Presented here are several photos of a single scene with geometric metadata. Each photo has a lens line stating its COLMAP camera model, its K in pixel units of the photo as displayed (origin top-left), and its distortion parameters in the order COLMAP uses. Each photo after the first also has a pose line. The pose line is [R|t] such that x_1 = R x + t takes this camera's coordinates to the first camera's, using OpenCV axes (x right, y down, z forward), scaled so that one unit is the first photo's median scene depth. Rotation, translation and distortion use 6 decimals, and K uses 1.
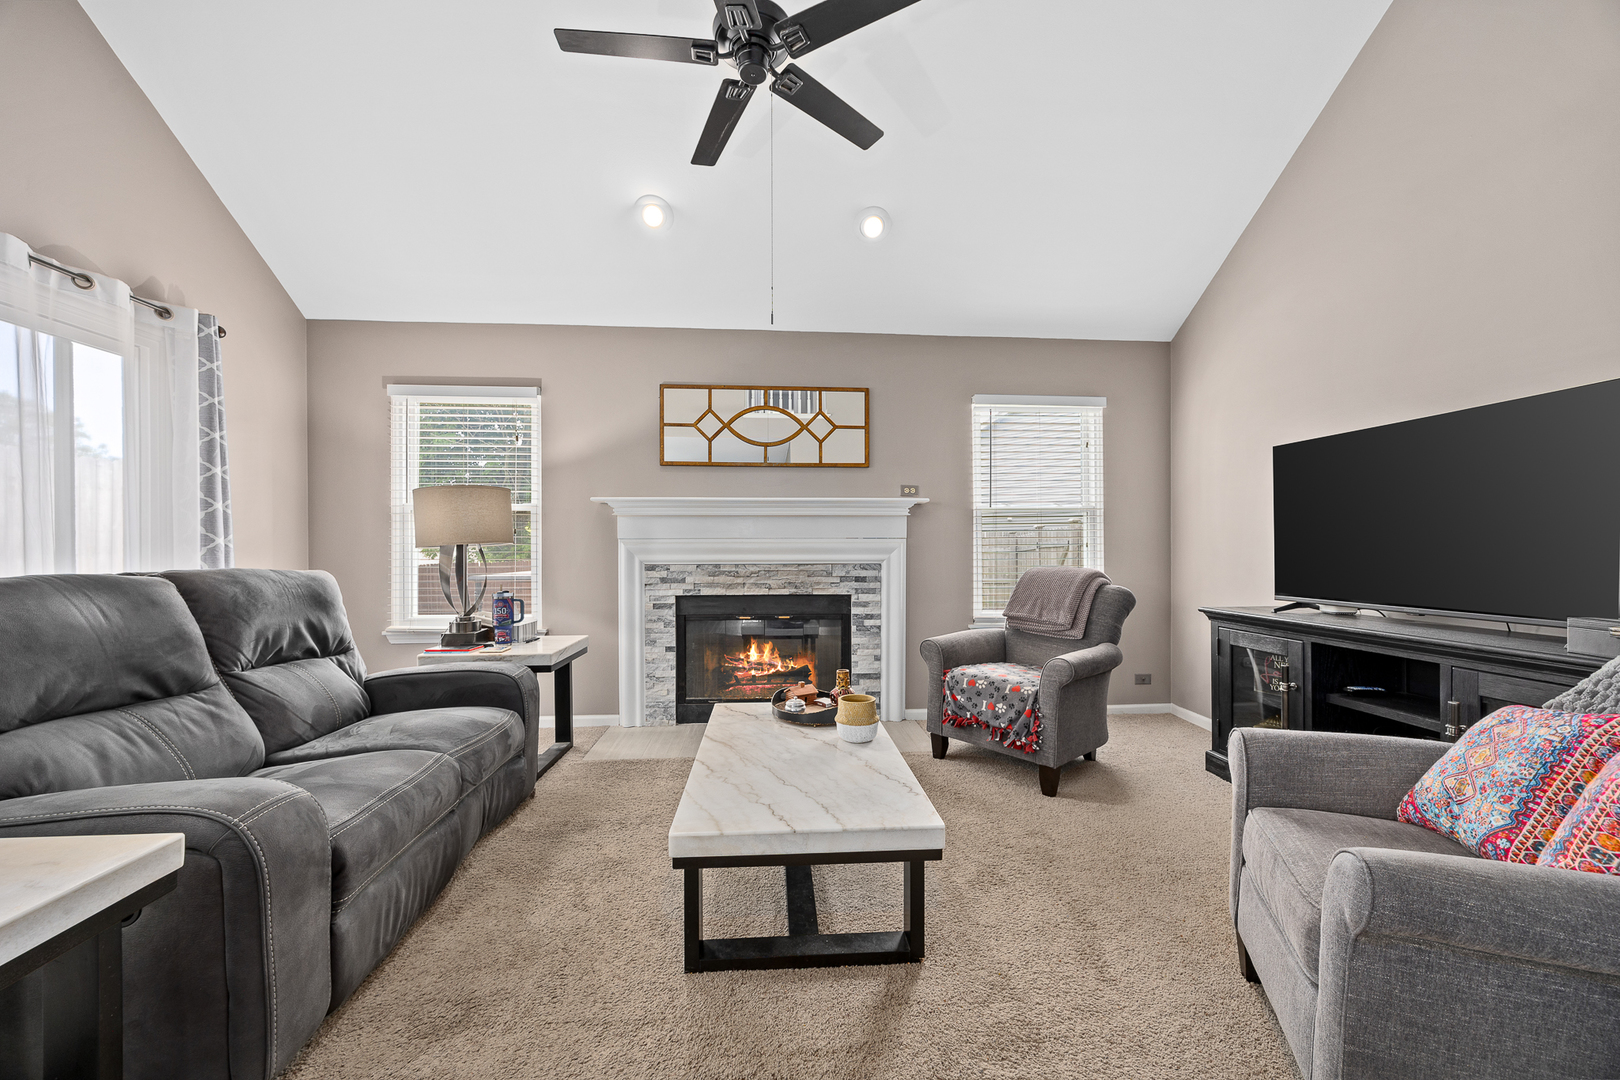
lens RADIAL K [[624.6, 0, 809.9], [0, 624.6, 549.9], [0, 0, 1]] dist [0.000449, -0.000130]
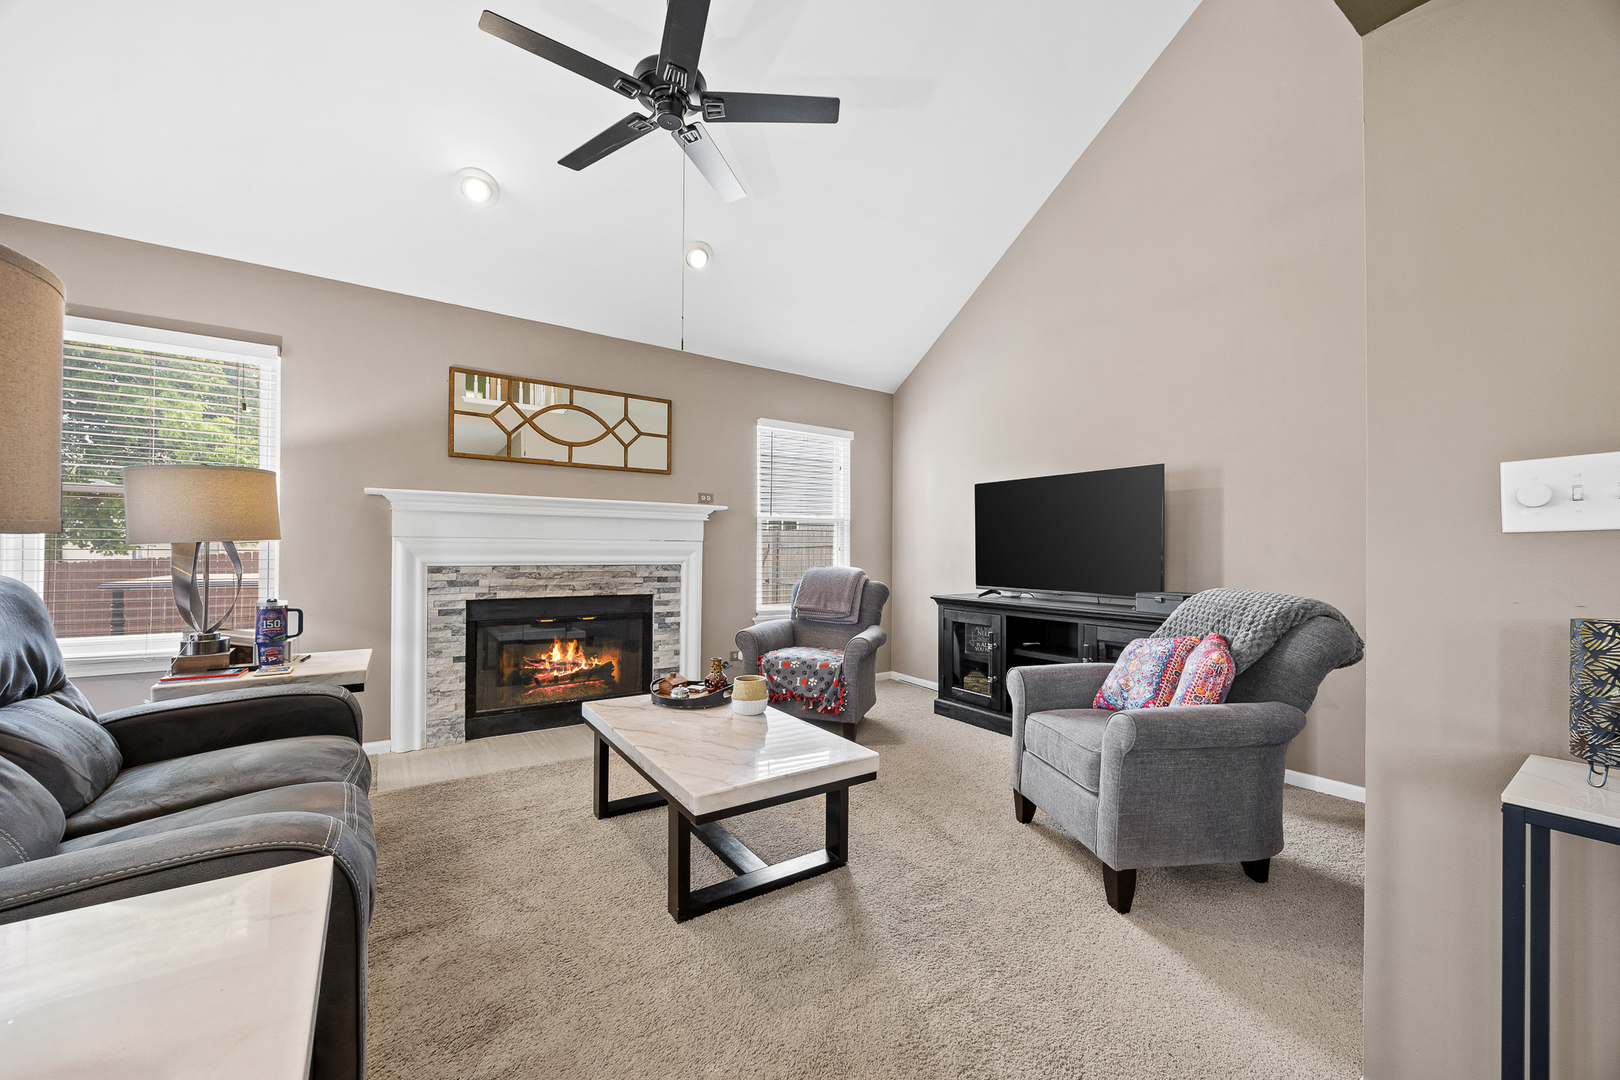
lens RADIAL K [[627.6, 0, 813.5], [0, 627.6, 547.4], [0, 0, 1]] dist [0.000146, 0.000374]
pose [[0.860529, 0.011517, 0.509272, -0.283605], [-0.008719, 0.999931, -0.007880, -0.001382], [-0.509328, 0.002340, 0.860570, -0.055707]]
